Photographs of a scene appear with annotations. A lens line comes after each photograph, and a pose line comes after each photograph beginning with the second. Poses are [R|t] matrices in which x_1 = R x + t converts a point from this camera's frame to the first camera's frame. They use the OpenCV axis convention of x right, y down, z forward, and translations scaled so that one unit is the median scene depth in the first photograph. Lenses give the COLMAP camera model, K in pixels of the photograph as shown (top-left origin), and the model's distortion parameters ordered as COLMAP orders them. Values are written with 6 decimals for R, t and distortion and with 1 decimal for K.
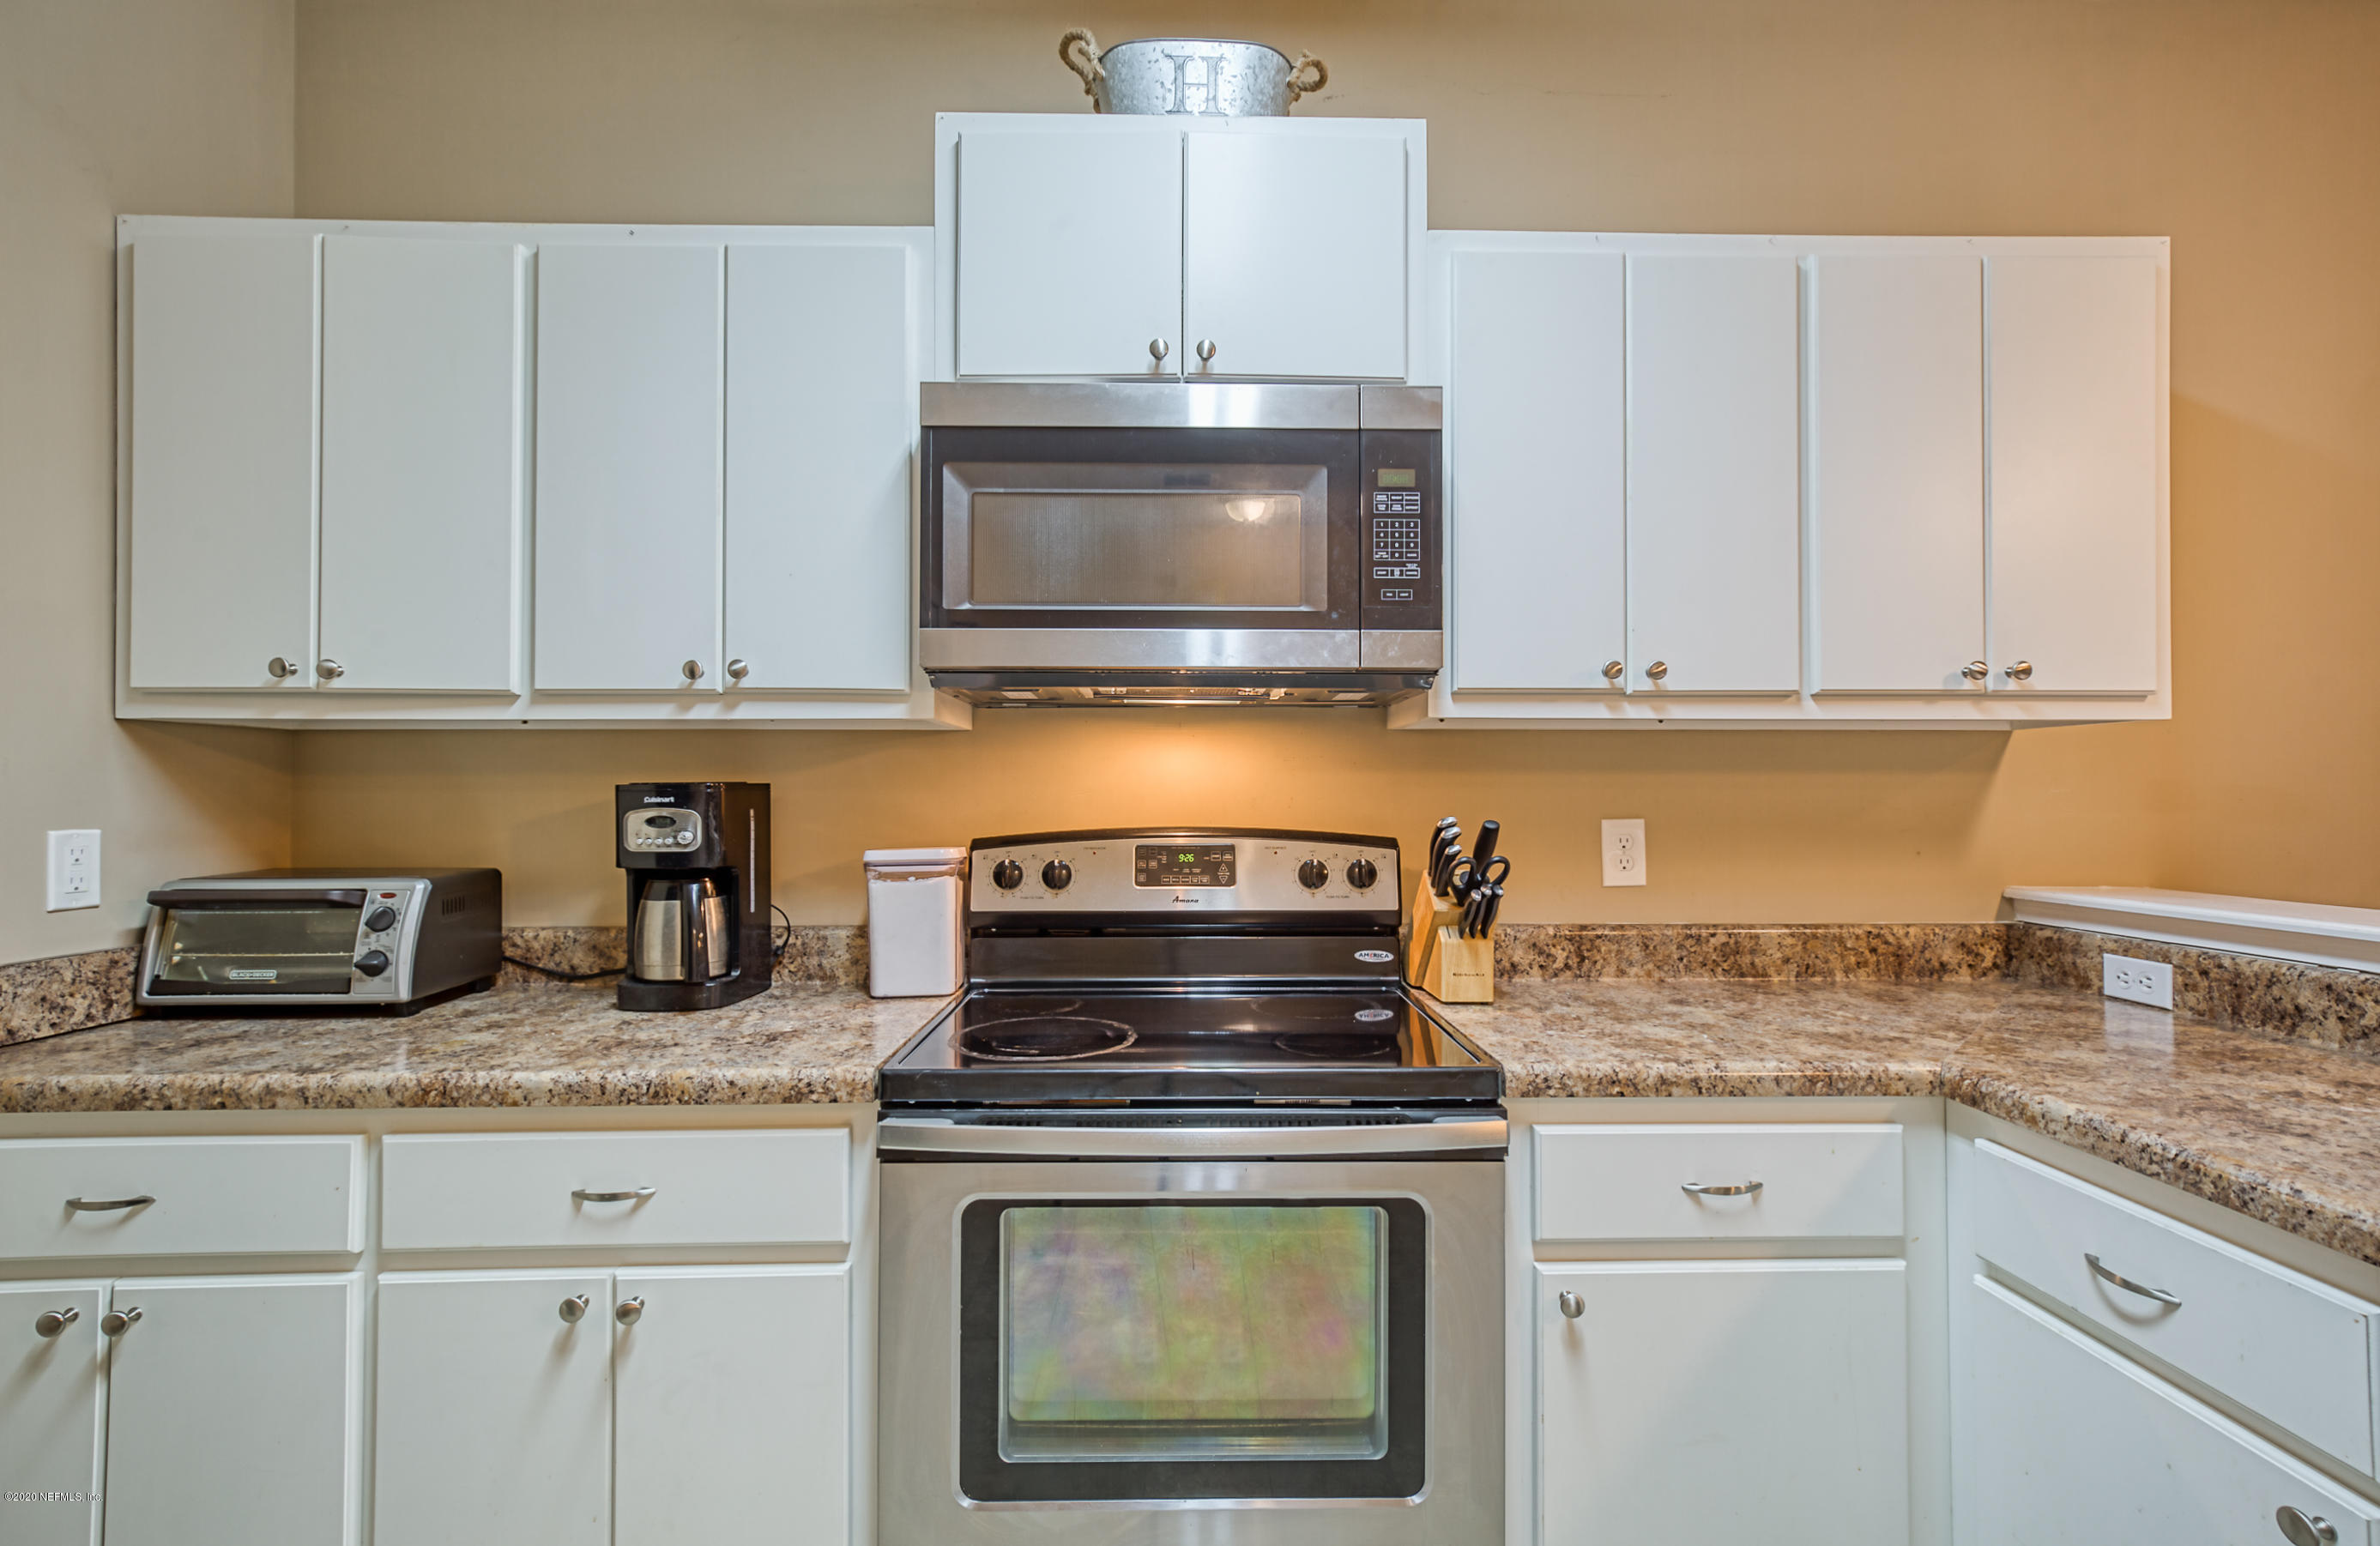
lens RADIAL K [[1041.7, 0, 1196.6], [0, 1041.7, 781.6], [0, 0, 1]] dist [-0.007769, 0.006352]
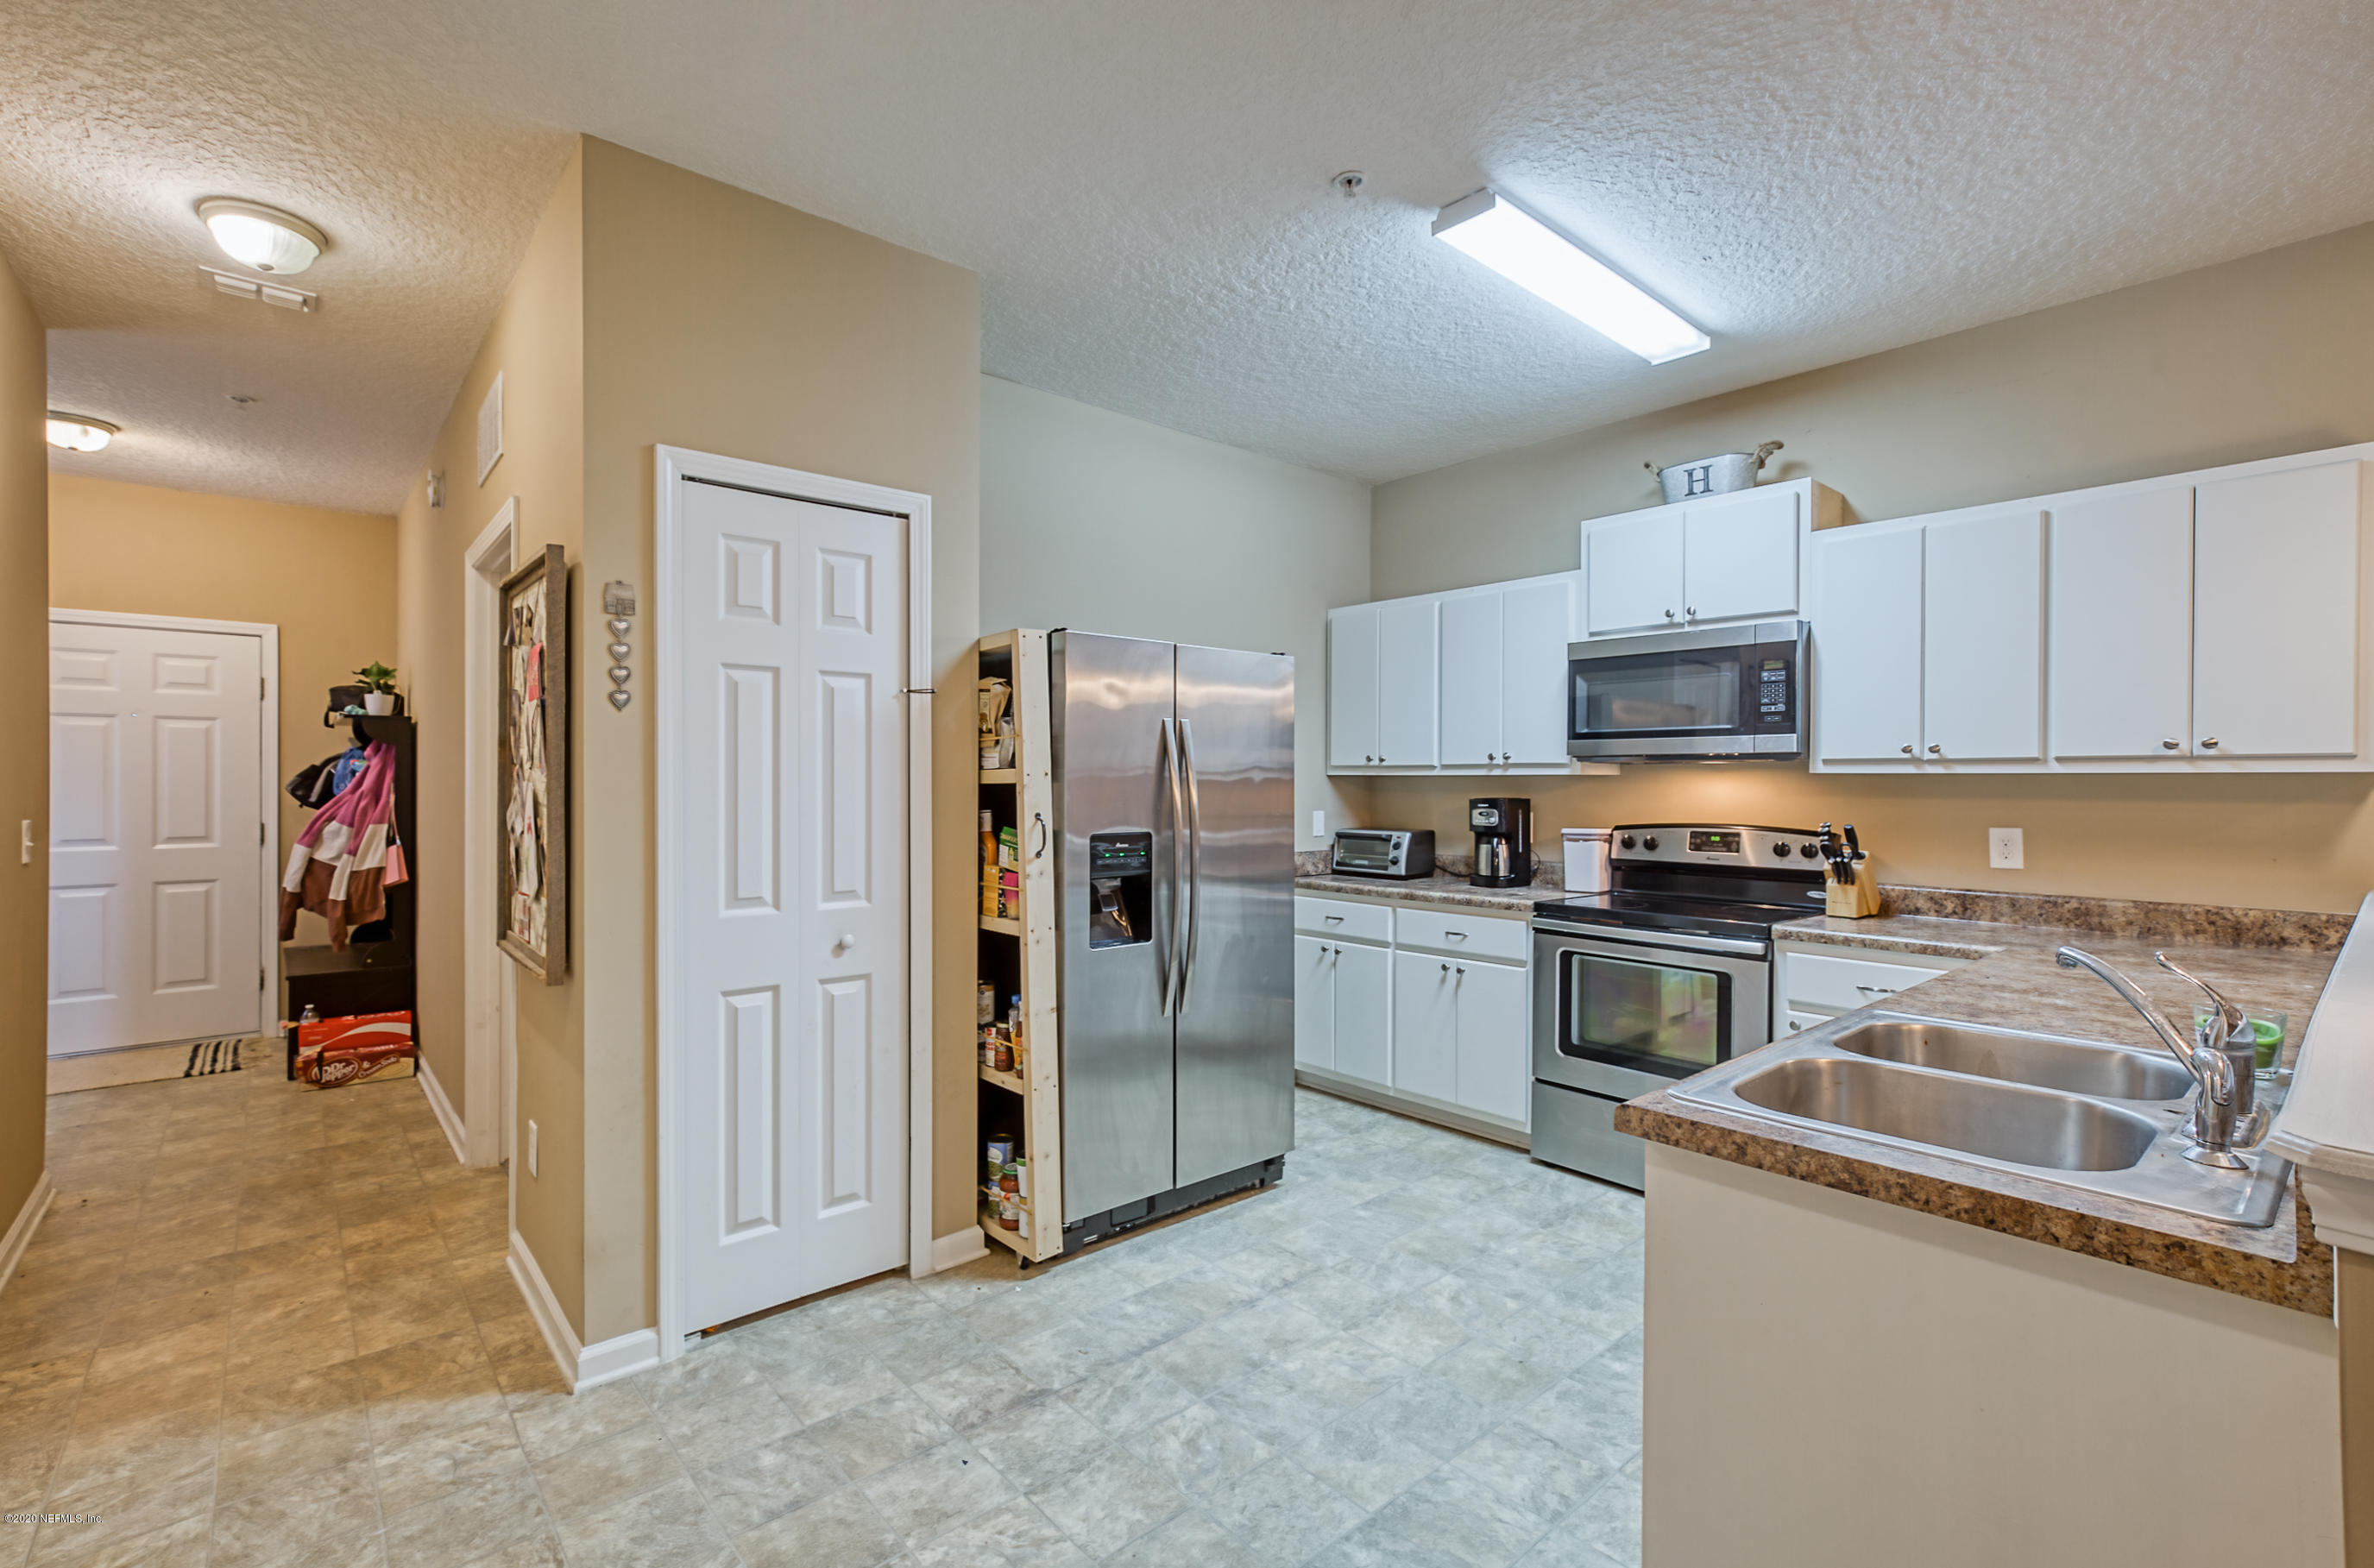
lens RADIAL K [[1063.8, 0, 1154.4], [0, 1063.8, 782.3], [0, 0, 1]] dist [-0.006042, 0.006944]
pose [[0.625942, 0.003929, -0.779859, 1.055837], [0.005018, 0.999946, 0.009065, -0.069385], [0.779853, -0.009588, 0.625889, -1.320038]]
